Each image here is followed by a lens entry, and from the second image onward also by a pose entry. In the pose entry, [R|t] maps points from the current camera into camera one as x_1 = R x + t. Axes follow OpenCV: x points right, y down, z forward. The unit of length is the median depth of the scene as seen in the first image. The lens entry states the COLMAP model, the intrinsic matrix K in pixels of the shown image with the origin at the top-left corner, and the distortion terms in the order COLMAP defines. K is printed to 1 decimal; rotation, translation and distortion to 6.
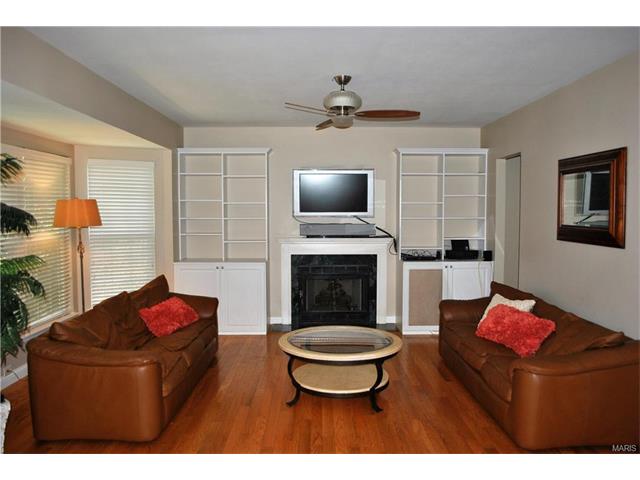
lens RADIAL K [[507.3, 0, 315.7], [0, 507.3, 238.7], [0, 0, 1]] dist [-0.067429, -0.006939]
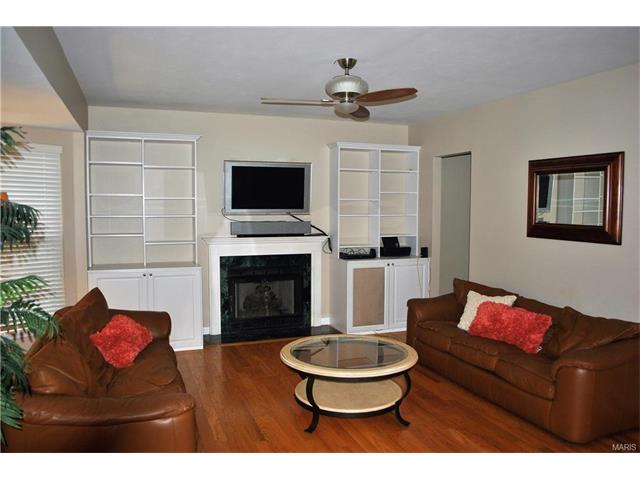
lens RADIAL K [[507.3, 0, 321.5], [0, 507.3, 240.8], [0, 0, 1]] dist [-0.067429, -0.006939]
pose [[0.939445, -0.018841, 0.342182, -0.205515], [0.014062, 0.999766, 0.016441, -0.009280], [-0.342411, -0.010634, 0.939490, 0.114301]]
